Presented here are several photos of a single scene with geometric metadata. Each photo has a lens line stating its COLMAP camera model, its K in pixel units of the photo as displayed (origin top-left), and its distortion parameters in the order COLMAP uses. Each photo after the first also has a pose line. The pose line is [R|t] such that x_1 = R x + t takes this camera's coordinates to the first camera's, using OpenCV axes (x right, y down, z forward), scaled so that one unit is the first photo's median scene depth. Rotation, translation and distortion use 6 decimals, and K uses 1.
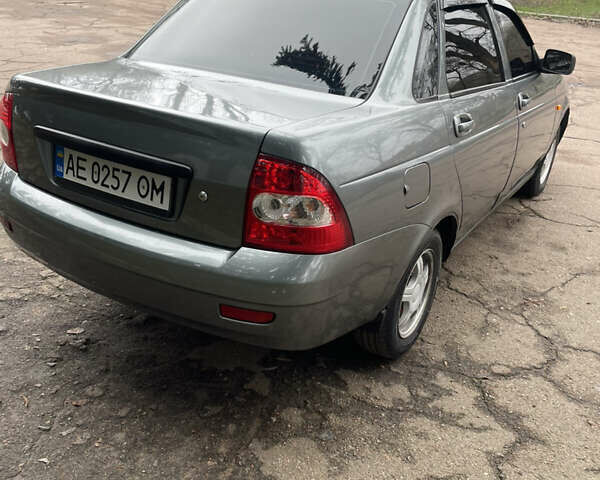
lens RADIAL K [[602.9, 0, 300.0], [0, 602.9, 240.0], [0, 0, 1]] dist [0.095665, -0.008749]
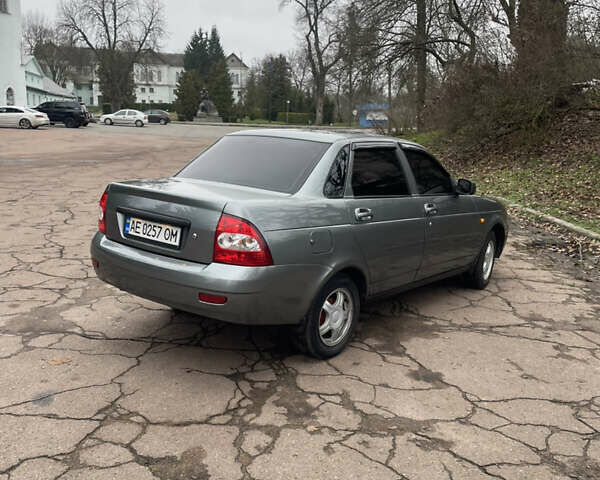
lens RADIAL K [[602.9, 0, 300.0], [0, 602.9, 240.0], [0, 0, 1]] dist [0.095665, -0.008749]
pose [[0.992038, 0.010792, -0.125478, 0.381889], [-0.035492, 0.979897, -0.196323, 0.281809], [0.120836, 0.199213, 0.972478, -0.761201]]
